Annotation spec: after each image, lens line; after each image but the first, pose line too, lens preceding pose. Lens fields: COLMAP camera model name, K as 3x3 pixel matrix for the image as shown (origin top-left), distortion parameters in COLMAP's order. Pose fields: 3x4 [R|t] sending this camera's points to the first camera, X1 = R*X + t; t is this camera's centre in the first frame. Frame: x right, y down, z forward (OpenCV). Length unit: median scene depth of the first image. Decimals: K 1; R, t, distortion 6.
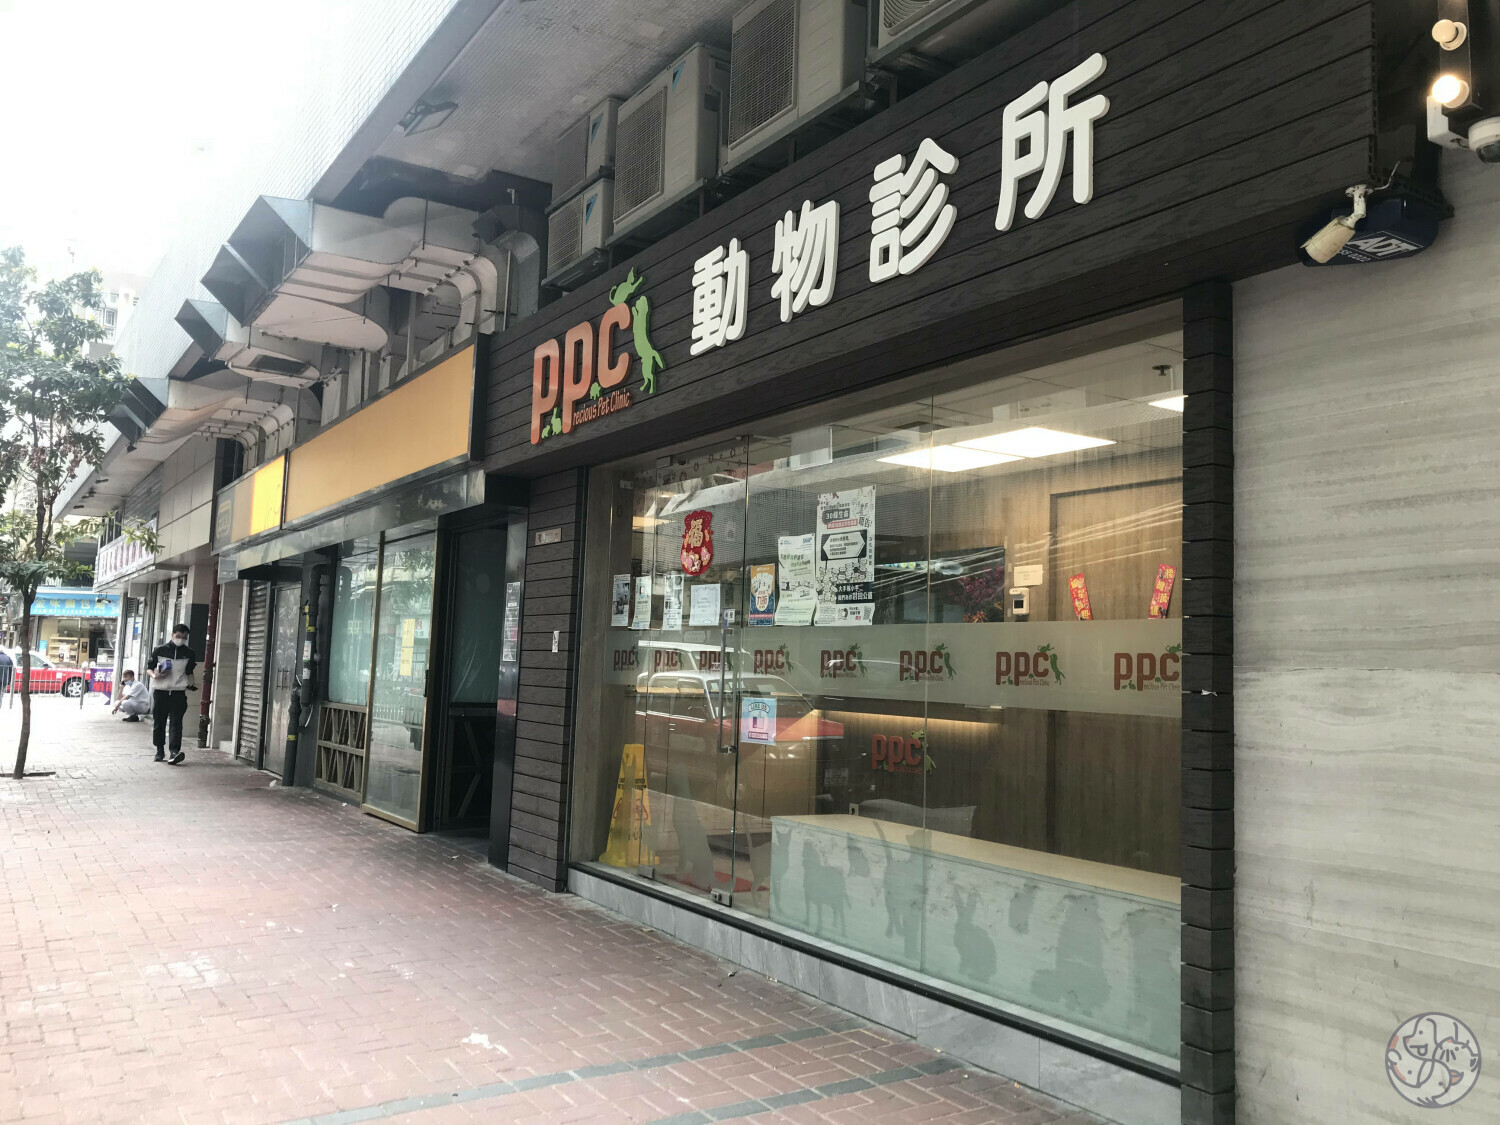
lens RADIAL K [[1204.2, 0, 750.0], [0, 1204.2, 562.5], [0, 0, 1]] dist [0.004041, -0.001413]
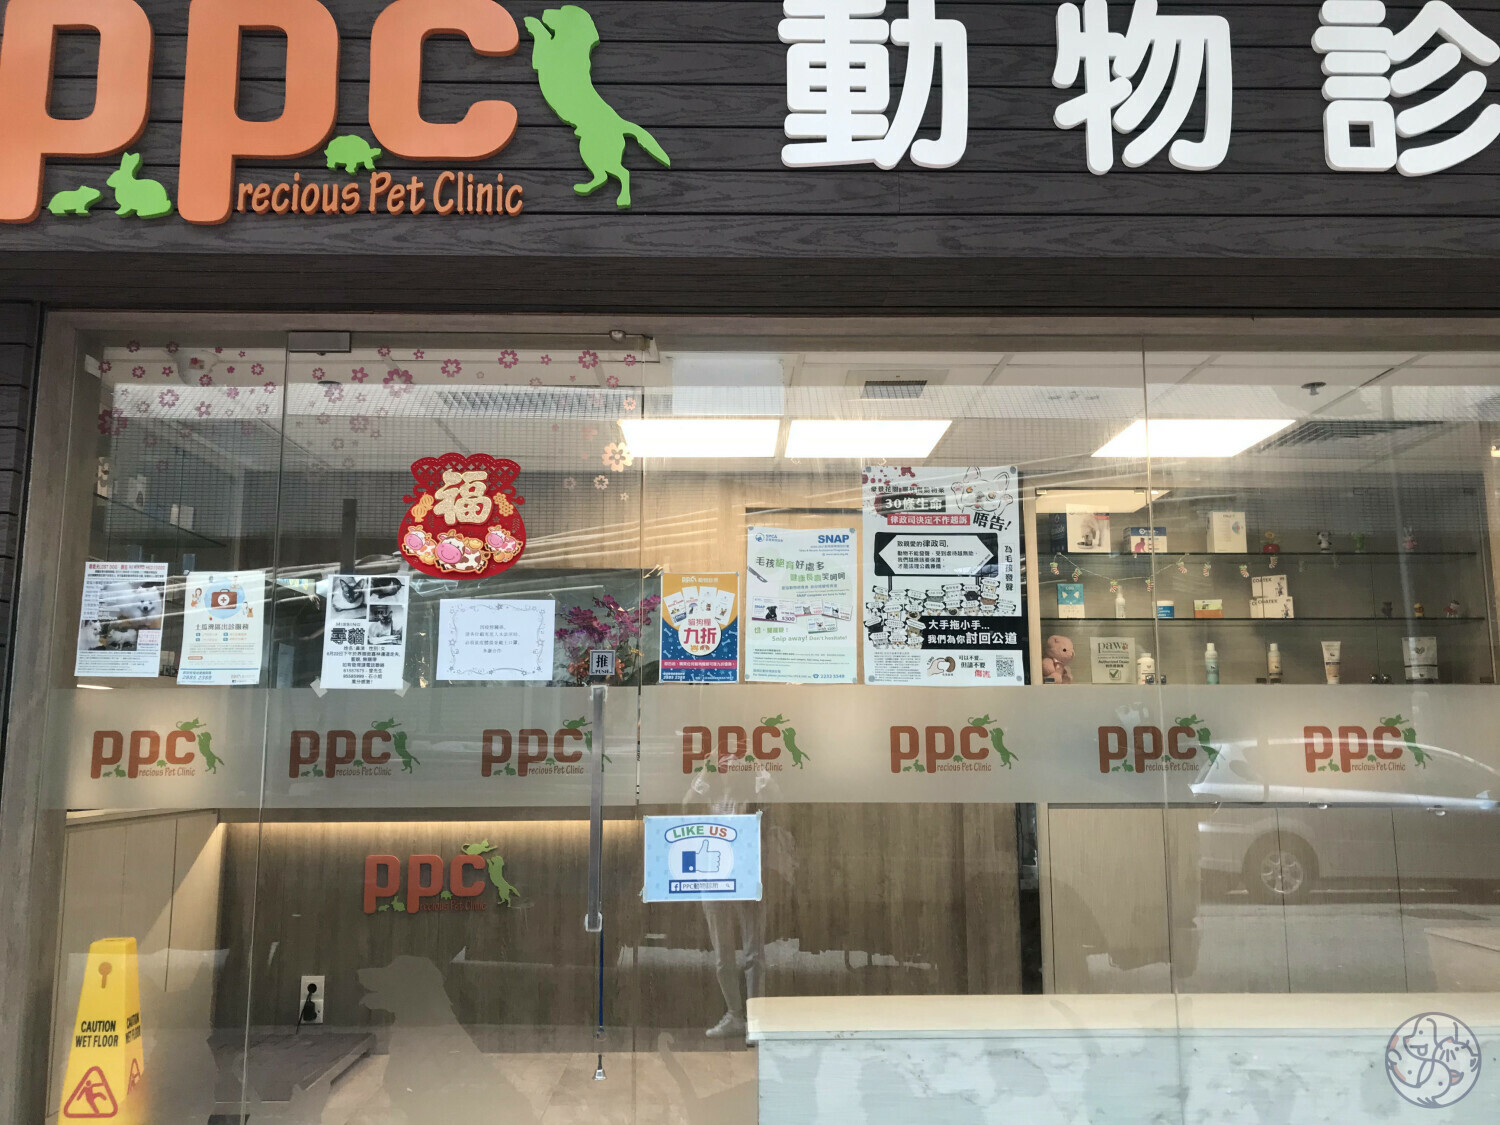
lens RADIAL K [[1269.0, 0, 754.5], [0, 1269.0, 568.2], [0, 0, 1]] dist [-0.002257, 0.003368]
pose [[0.522696, 0.095146, 0.847193, -0.510882], [-0.055264, 0.995444, -0.077699, 0.047572], [-0.850726, -0.006206, 0.525573, 0.725696]]
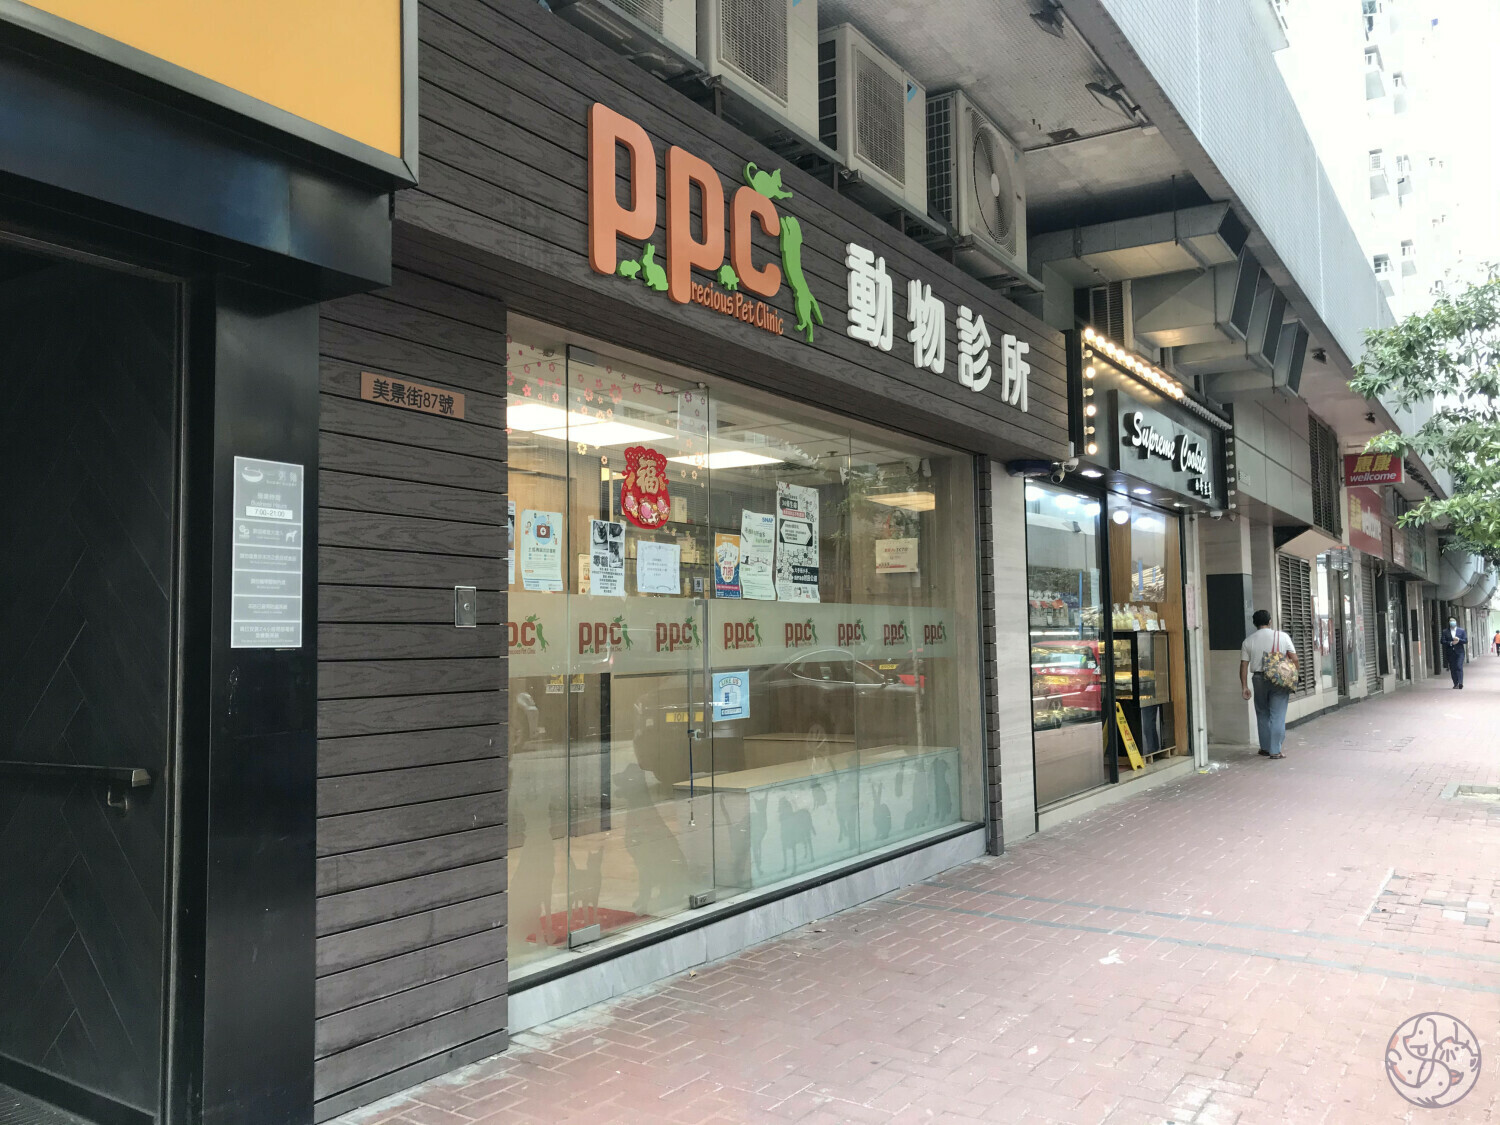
lens RADIAL K [[1271.0, 0, 752.2], [0, 1271.0, 580.5], [0, 0, 1]] dist [0.039994, 0.000249]
pose [[-0.429784, 0.022742, 0.902645, -0.985198], [-0.075067, 0.995322, -0.060819, 0.106820], [-0.899806, -0.093898, -0.426067, 1.525756]]
